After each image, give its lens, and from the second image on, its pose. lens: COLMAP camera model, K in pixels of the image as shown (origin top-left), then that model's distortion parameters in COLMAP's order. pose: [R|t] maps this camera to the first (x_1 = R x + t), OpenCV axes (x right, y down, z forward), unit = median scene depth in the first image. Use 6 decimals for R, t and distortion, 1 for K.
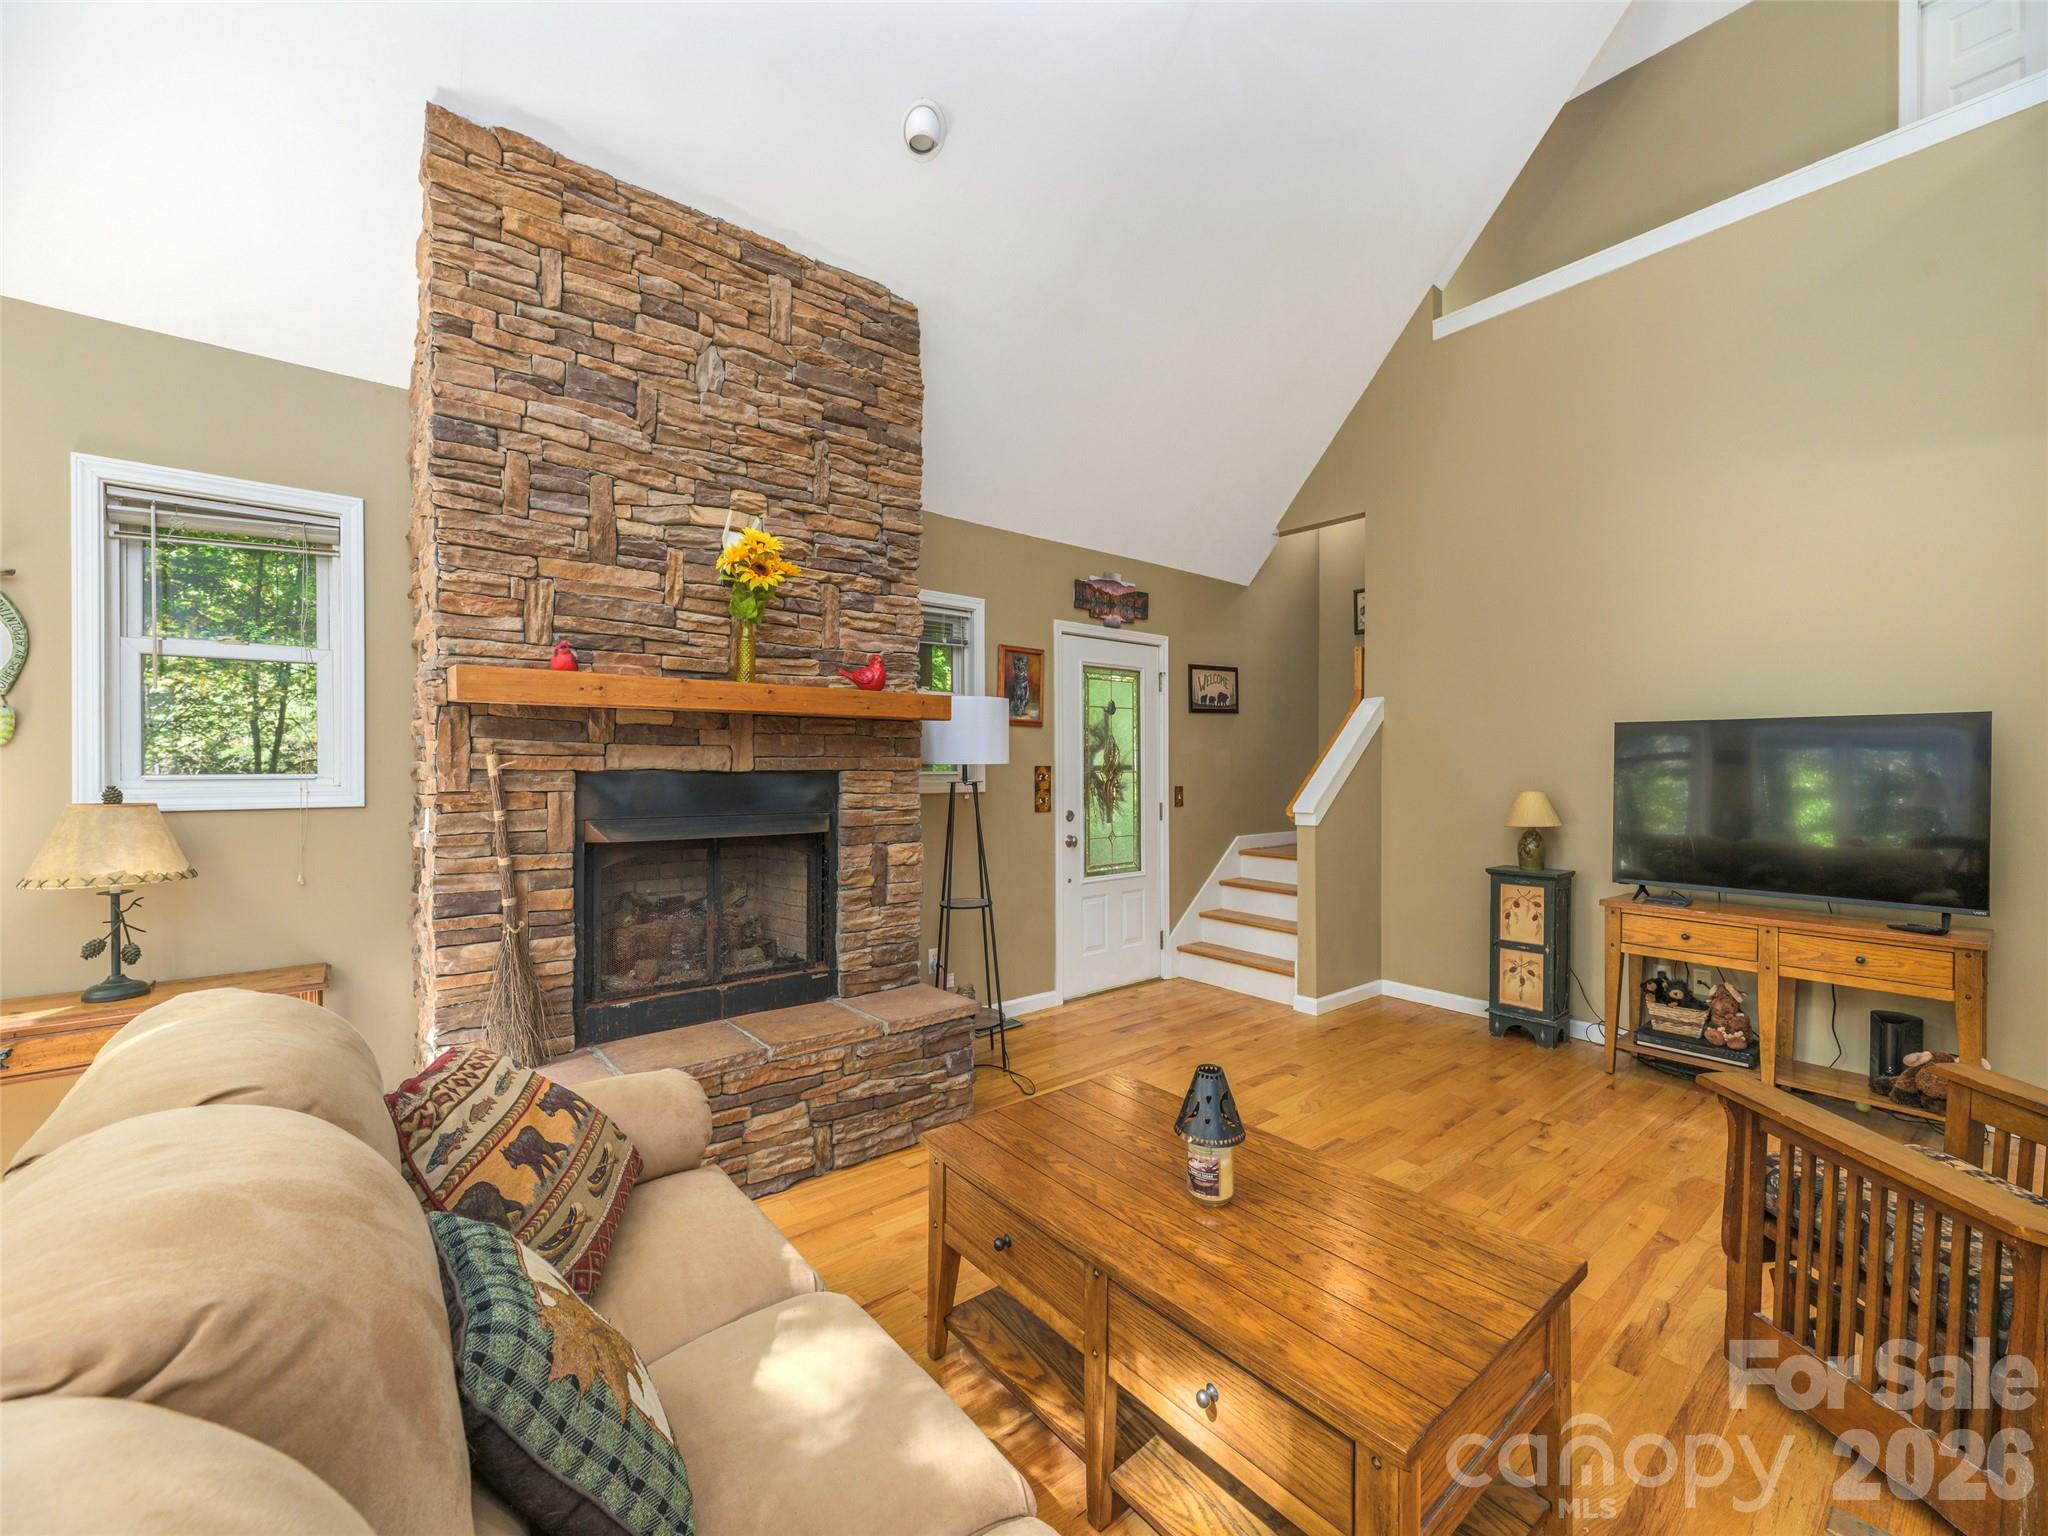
lens RADIAL K [[824.0, 0, 1025.3], [0, 824.0, 771.8], [0, 0, 1]] dist [-0.000677, -0.000735]
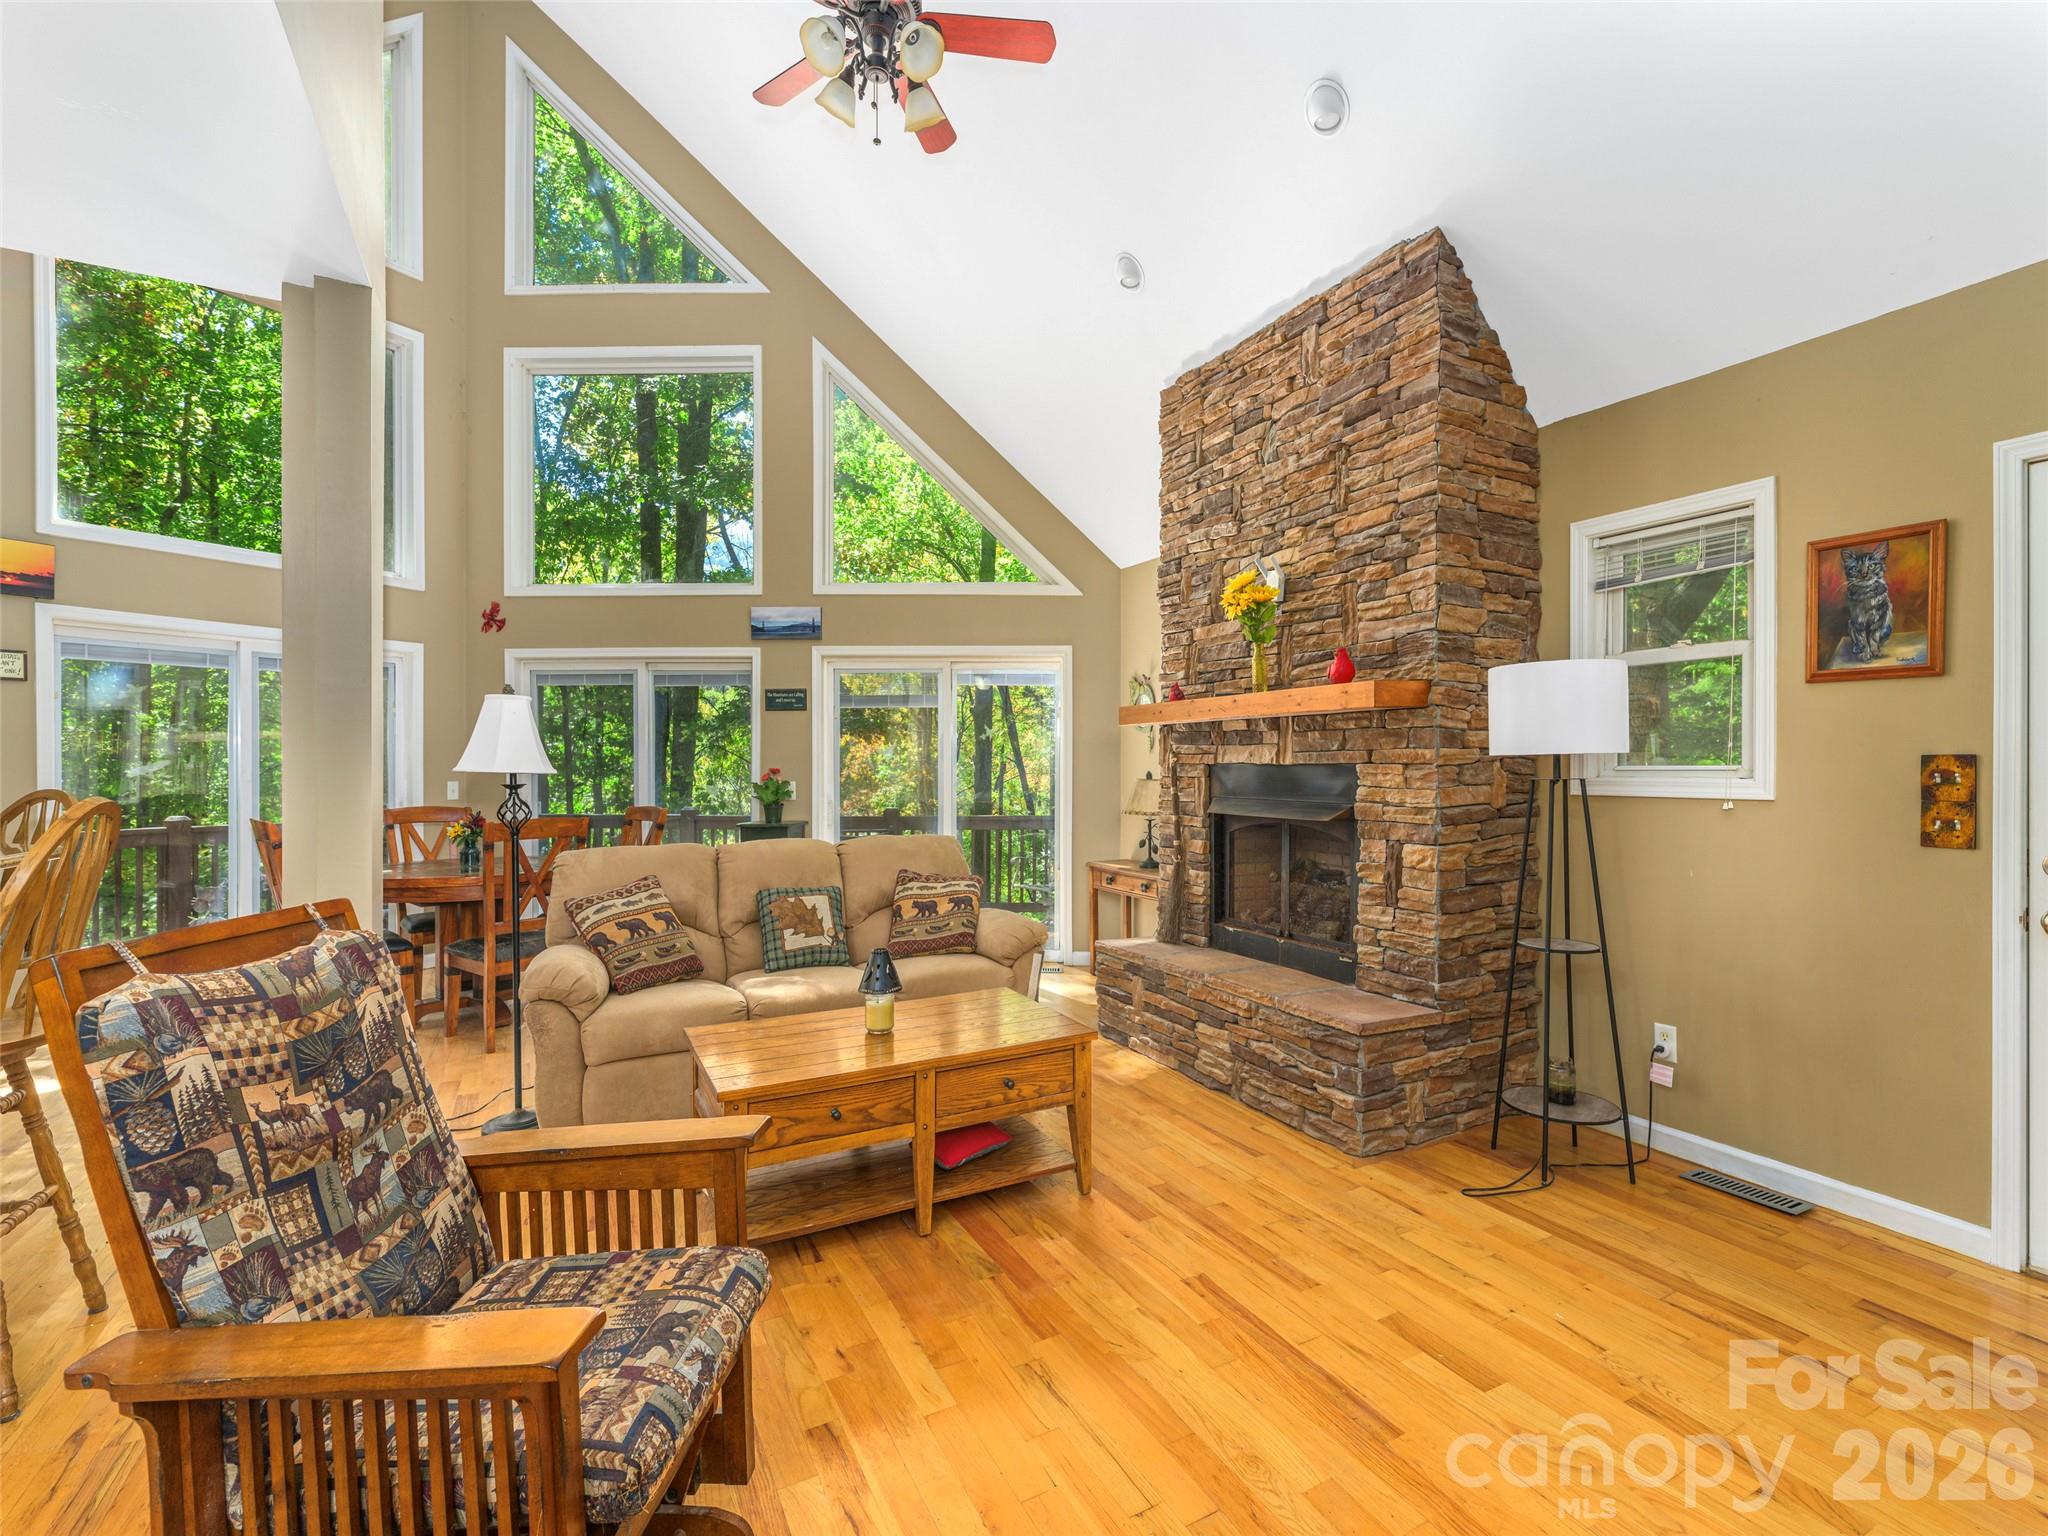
lens RADIAL K [[914.1, 0, 1037.1], [0, 914.1, 772.7], [0, 0, 1]] dist [-0.000093, -0.000232]
pose [[-0.186395, 0.005526, -0.982459, 0.914322], [-0.005327, 0.999964, 0.006635, 0.004184], [0.982461, 0.006471, -0.186358, 0.786898]]
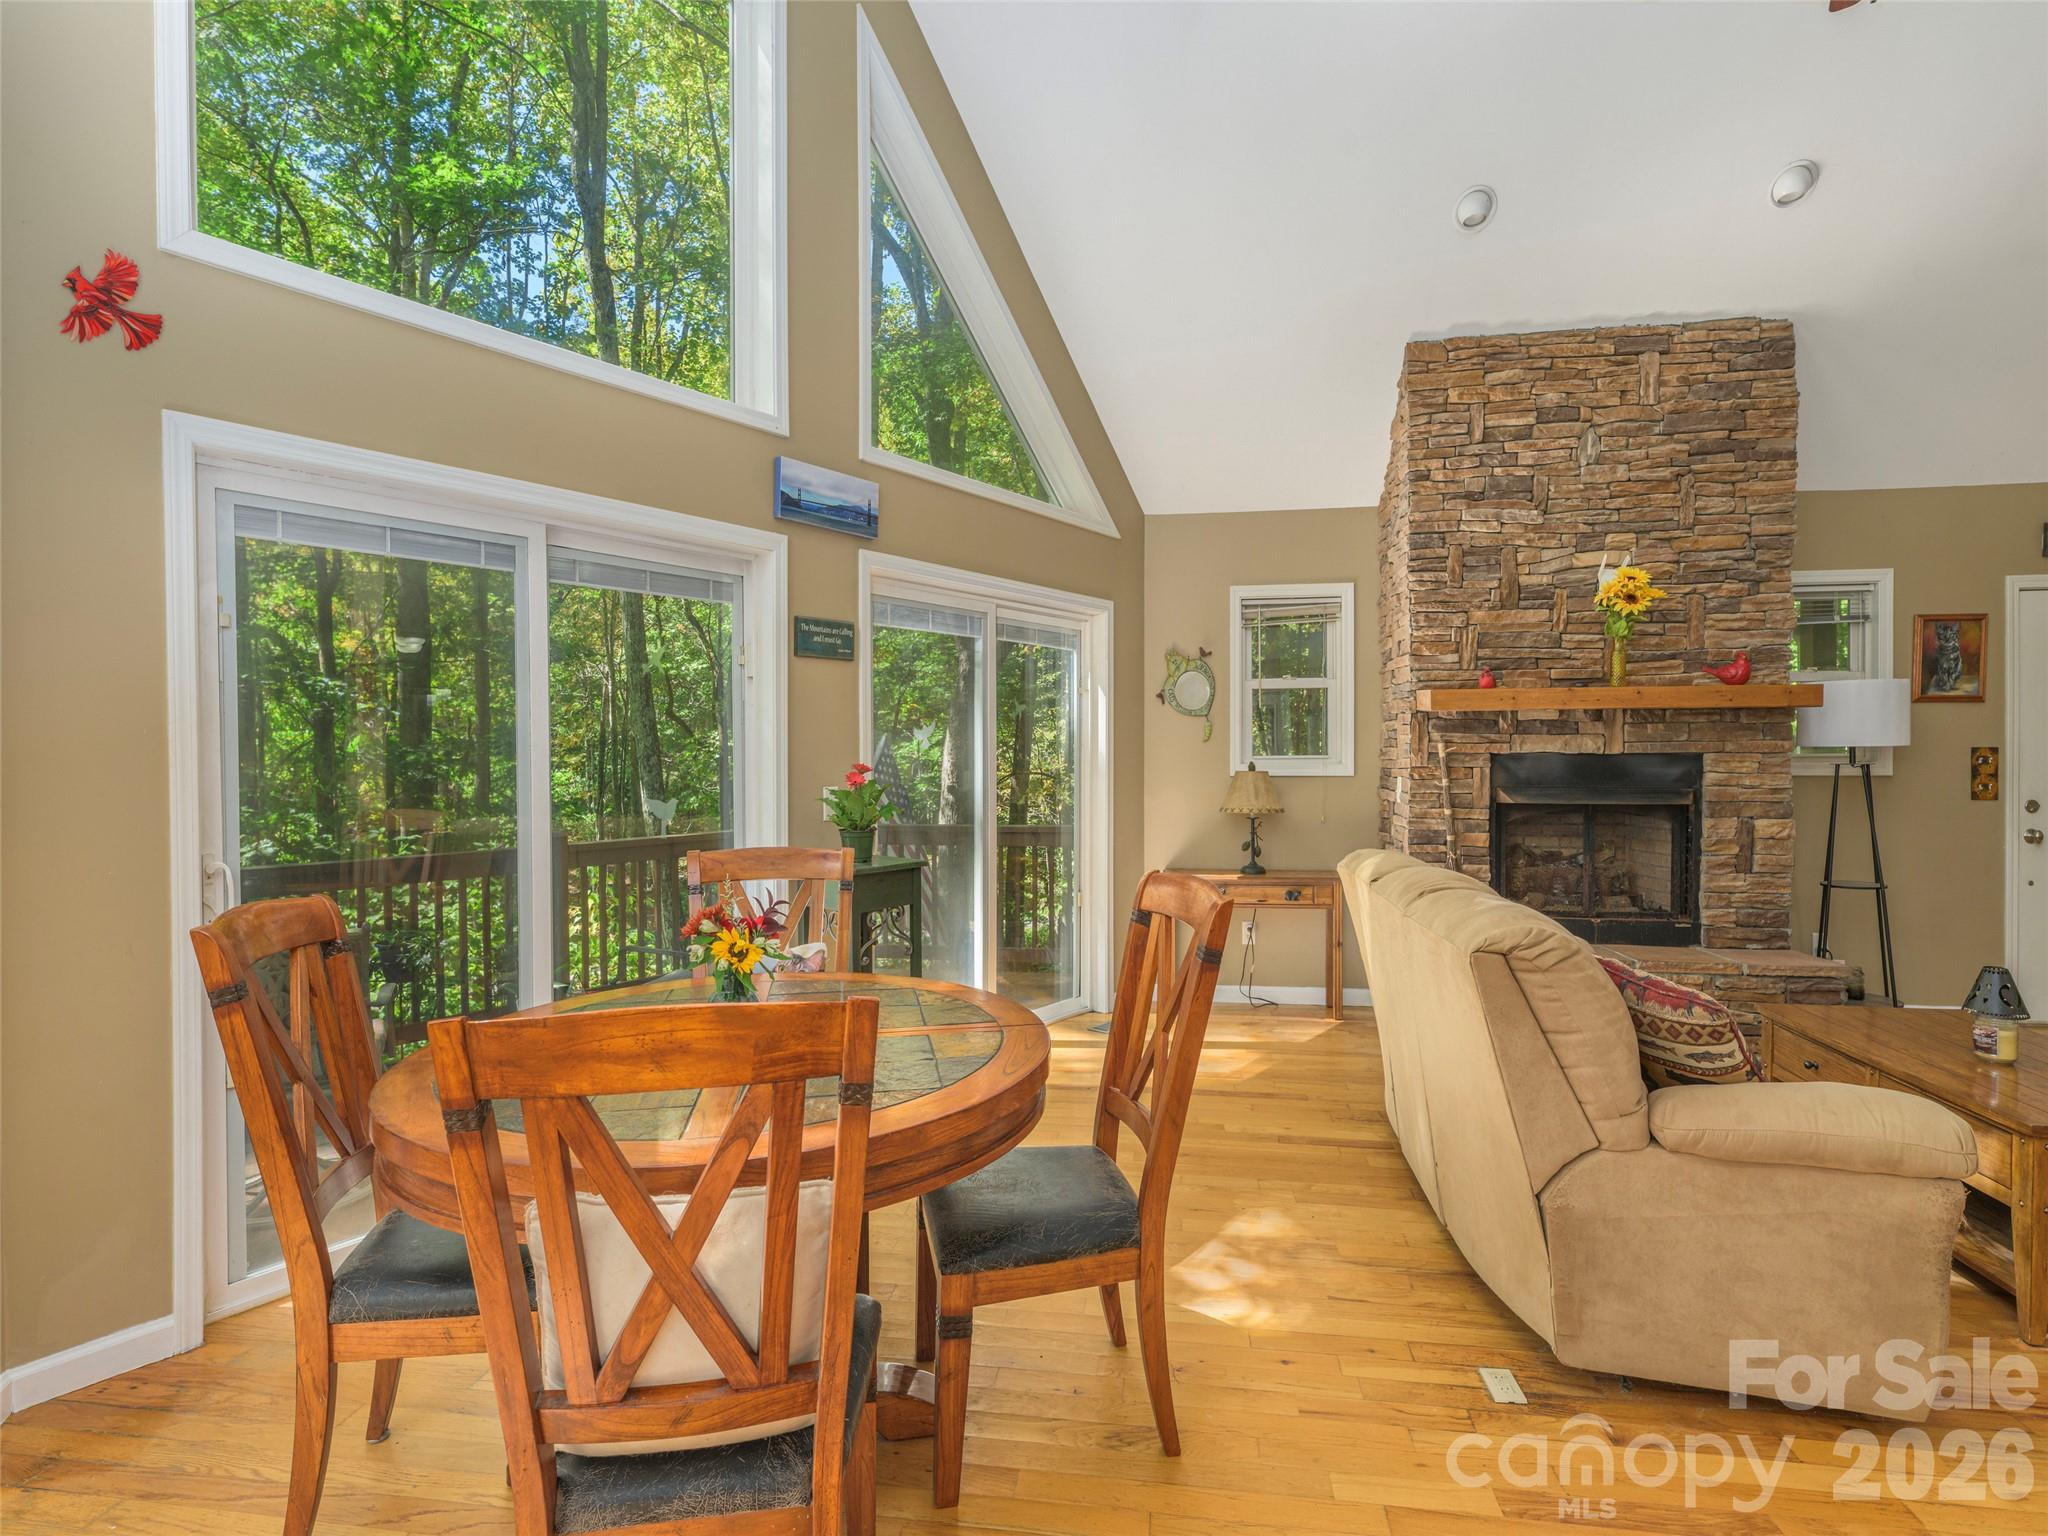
lens RADIAL K [[1009.8, 0, 1033.9], [0, 1009.8, 767.2], [0, 0, 1]] dist [-0.001082, 0.000657]
pose [[0.673026, 0.008058, -0.739575, 0.185717], [0.000737, 0.999933, 0.011565, 0.001399], [0.739618, -0.008329, 0.672975, -0.637290]]
